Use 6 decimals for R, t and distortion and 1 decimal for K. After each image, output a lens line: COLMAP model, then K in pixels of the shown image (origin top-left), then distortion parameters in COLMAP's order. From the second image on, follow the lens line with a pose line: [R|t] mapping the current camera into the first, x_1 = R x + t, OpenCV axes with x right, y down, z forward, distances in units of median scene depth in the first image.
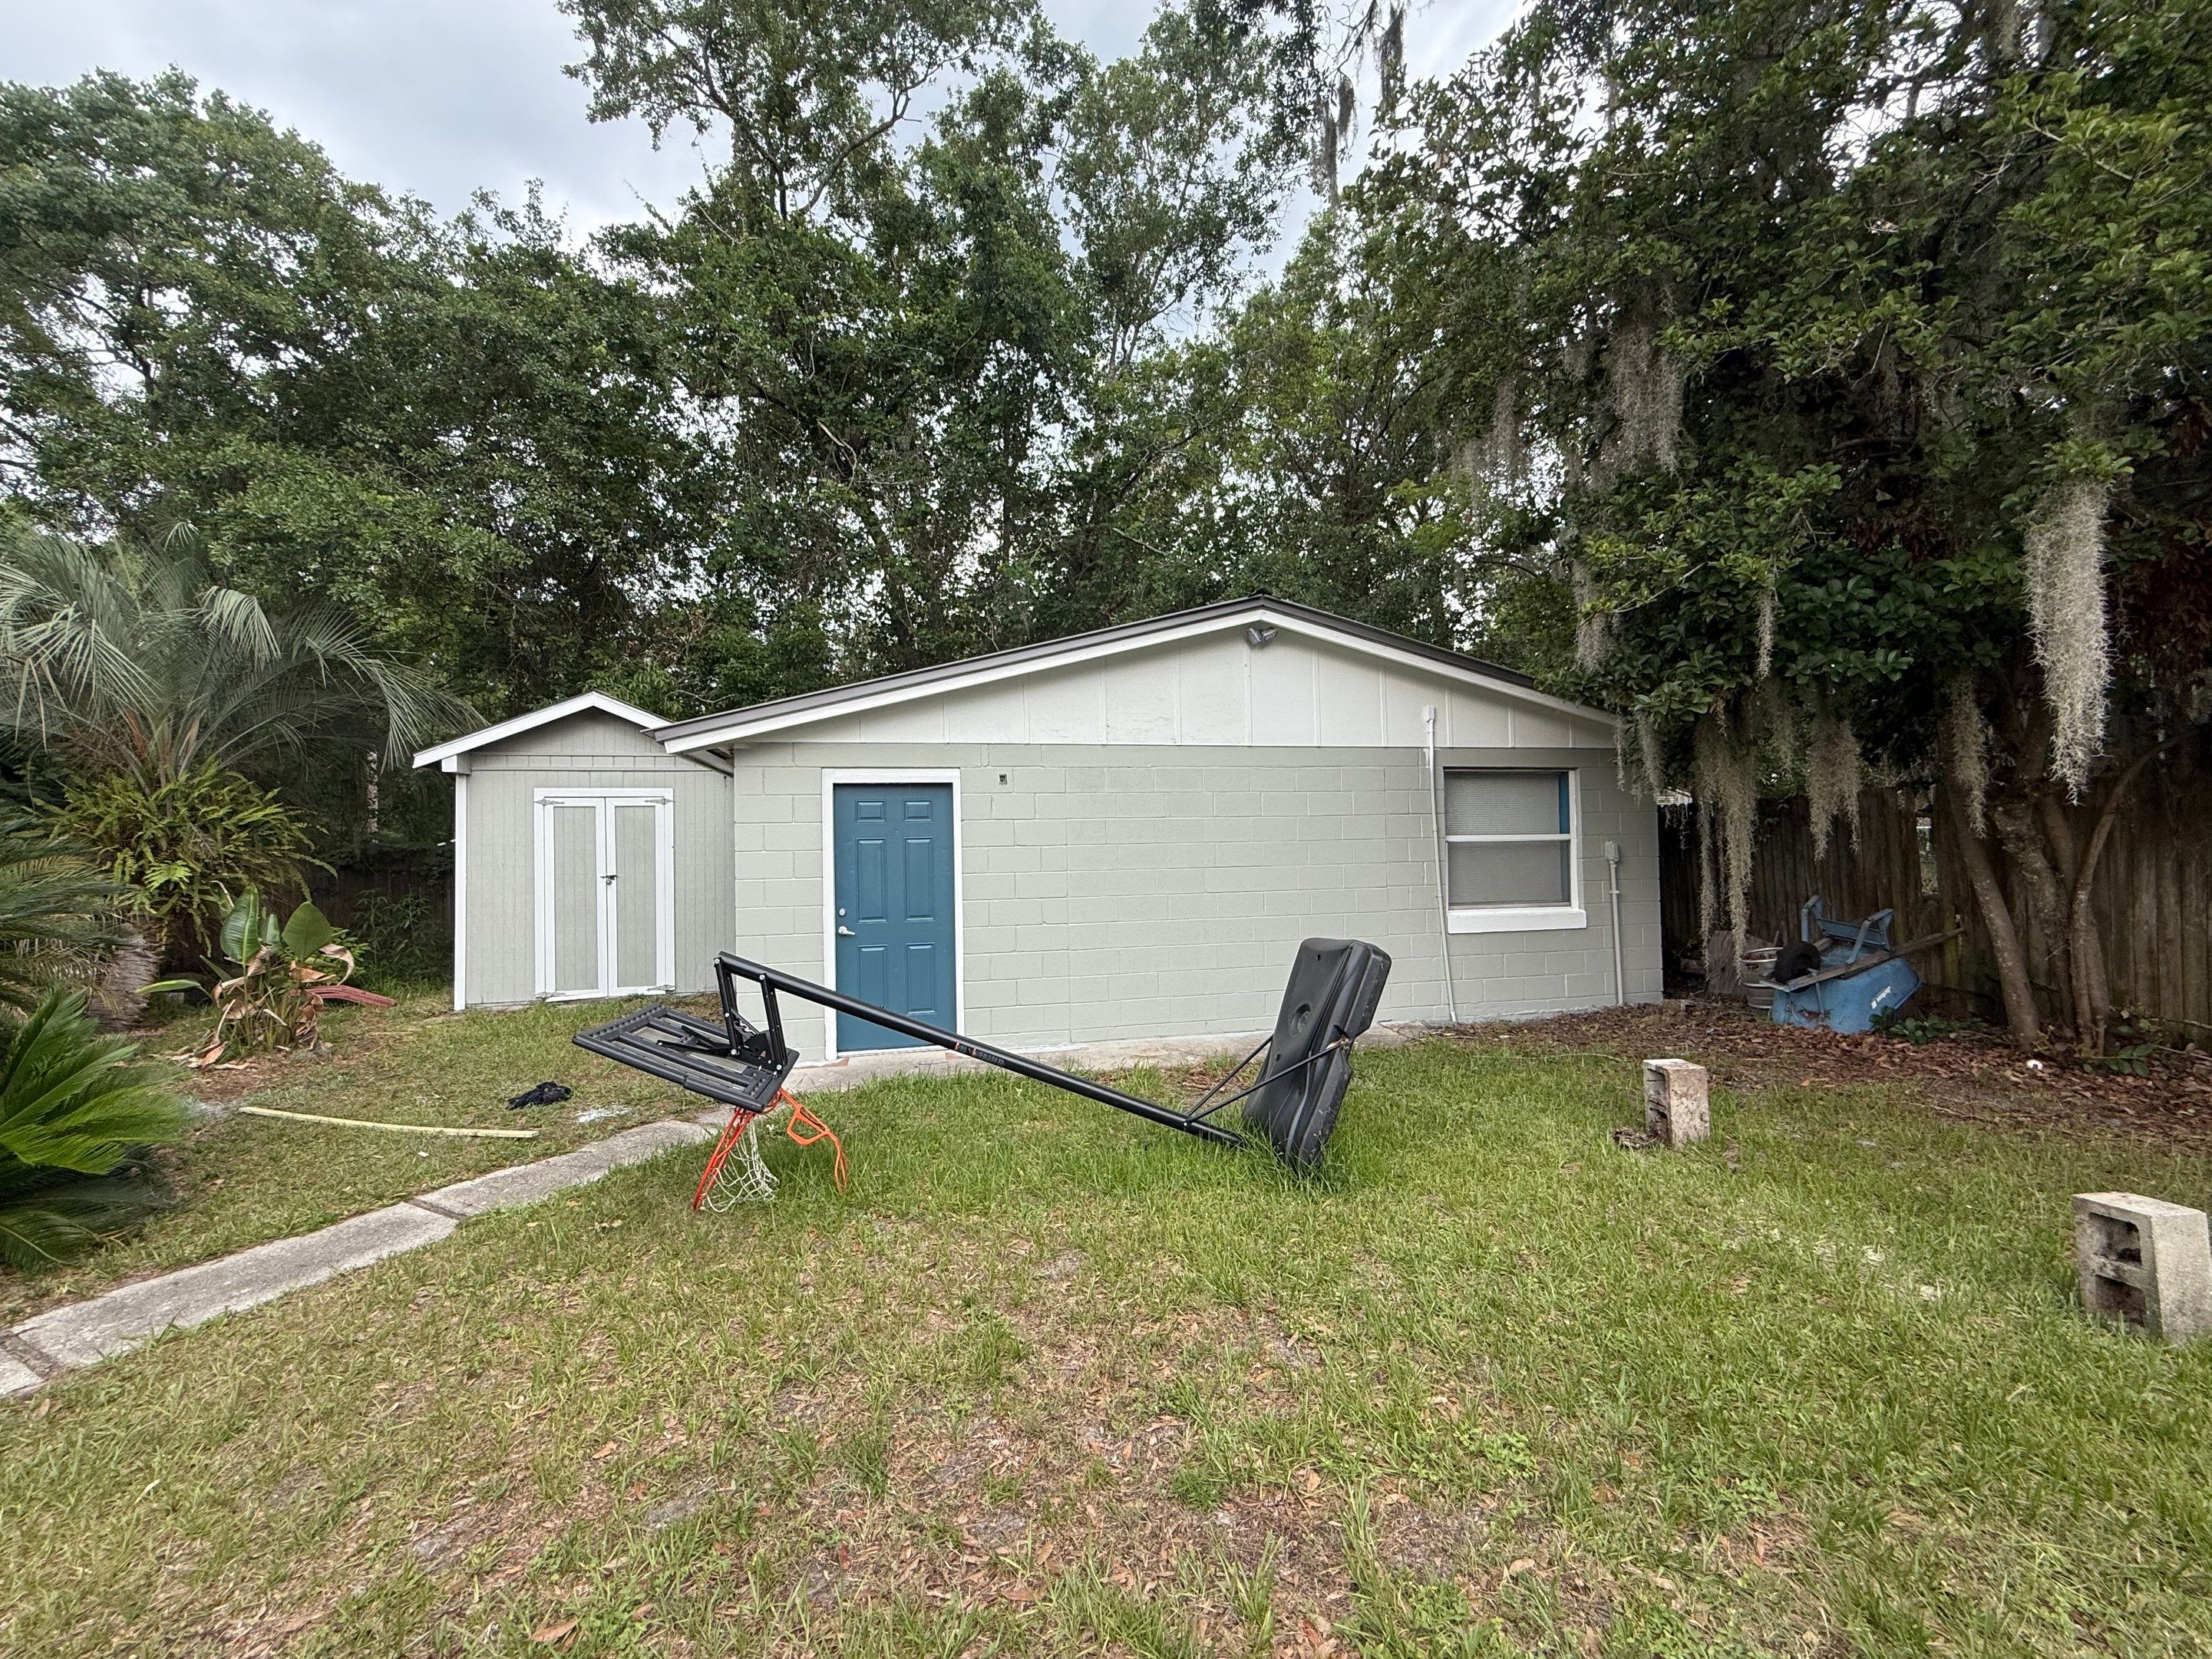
lens RADIAL K [[874.8, 0, 1106.0], [0, 874.8, 829.5], [0, 0, 1]] dist [-0.001022, -0.000046]
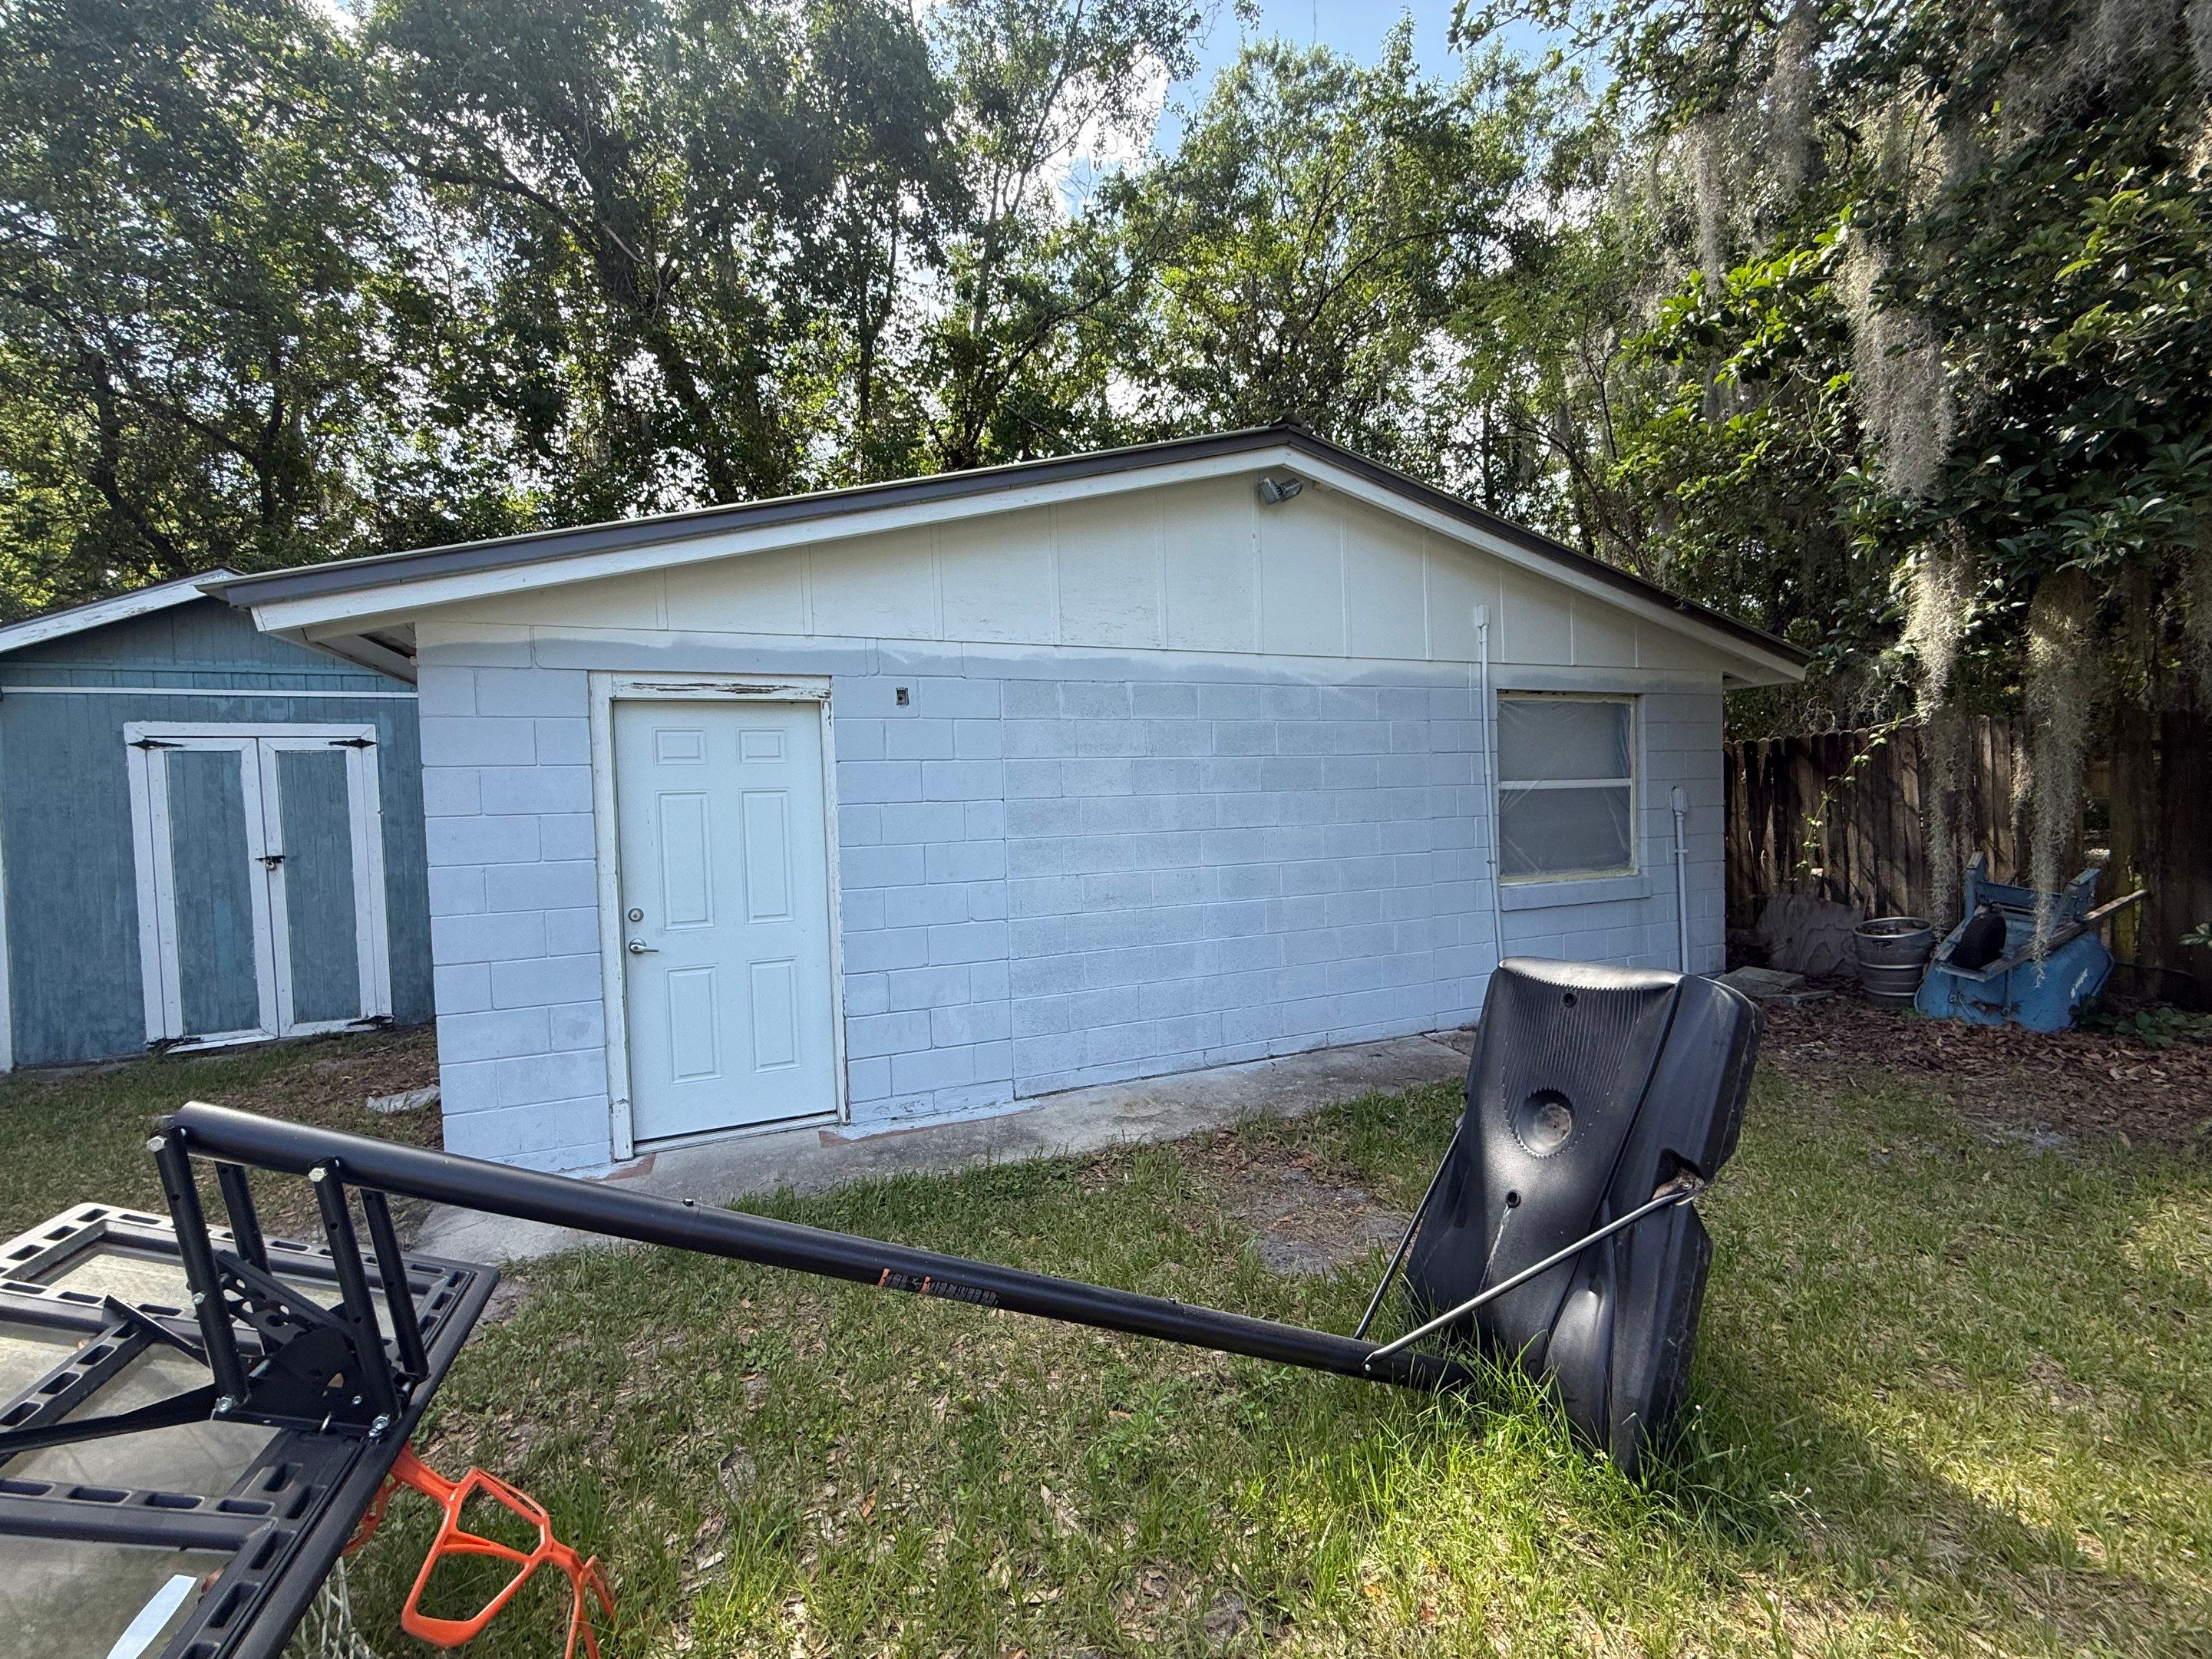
lens RADIAL K [[874.8, 0, 1106.0], [0, 874.8, 829.5], [0, 0, 1]] dist [-0.001022, -0.000046]
pose [[0.986054, -0.017142, 0.165538, -0.056294], [0.009512, 0.998860, 0.046776, 0.007647], [-0.166151, -0.044549, 0.985093, 0.247910]]
